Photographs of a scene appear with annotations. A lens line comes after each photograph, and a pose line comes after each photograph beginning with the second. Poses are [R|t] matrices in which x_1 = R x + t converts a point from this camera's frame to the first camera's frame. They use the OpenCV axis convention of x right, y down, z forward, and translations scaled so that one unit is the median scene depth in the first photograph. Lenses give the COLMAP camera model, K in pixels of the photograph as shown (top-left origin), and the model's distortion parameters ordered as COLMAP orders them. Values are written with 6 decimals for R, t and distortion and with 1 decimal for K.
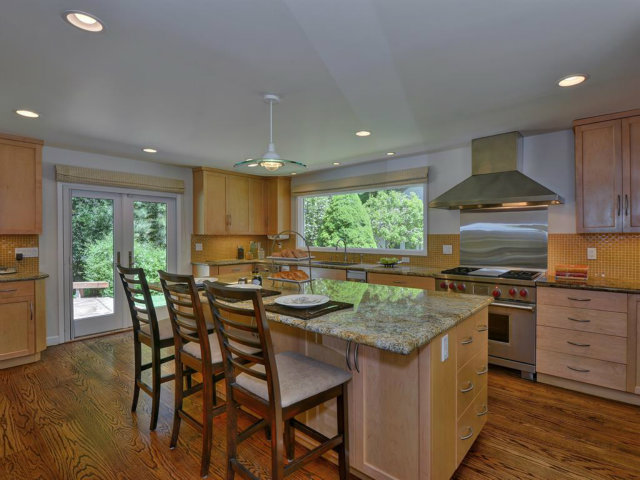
lens RADIAL K [[327.8, 0, 320.8], [0, 327.8, 237.3], [0, 0, 1]] dist [-0.015002, -0.001537]
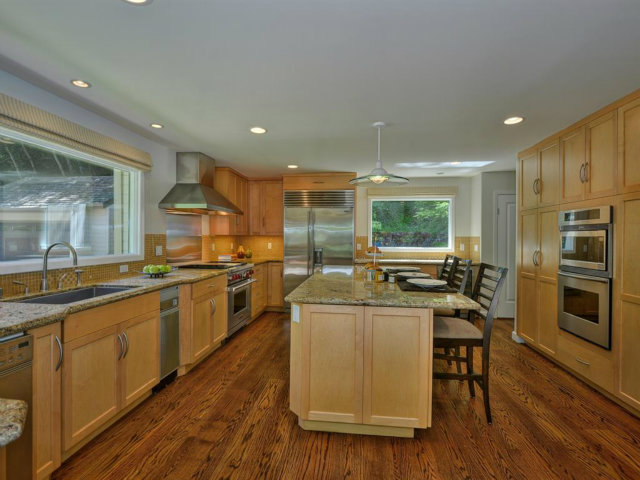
lens RADIAL K [[327.8, 0, 320.8], [0, 327.8, 237.3], [0, 0, 1]] dist [-0.015002, -0.001537]
pose [[-0.583449, -0.003989, 0.812140, -1.006529], [-0.006738, 0.999977, 0.000071, -0.005533], [-0.812122, -0.005431, -0.583462, 1.870588]]
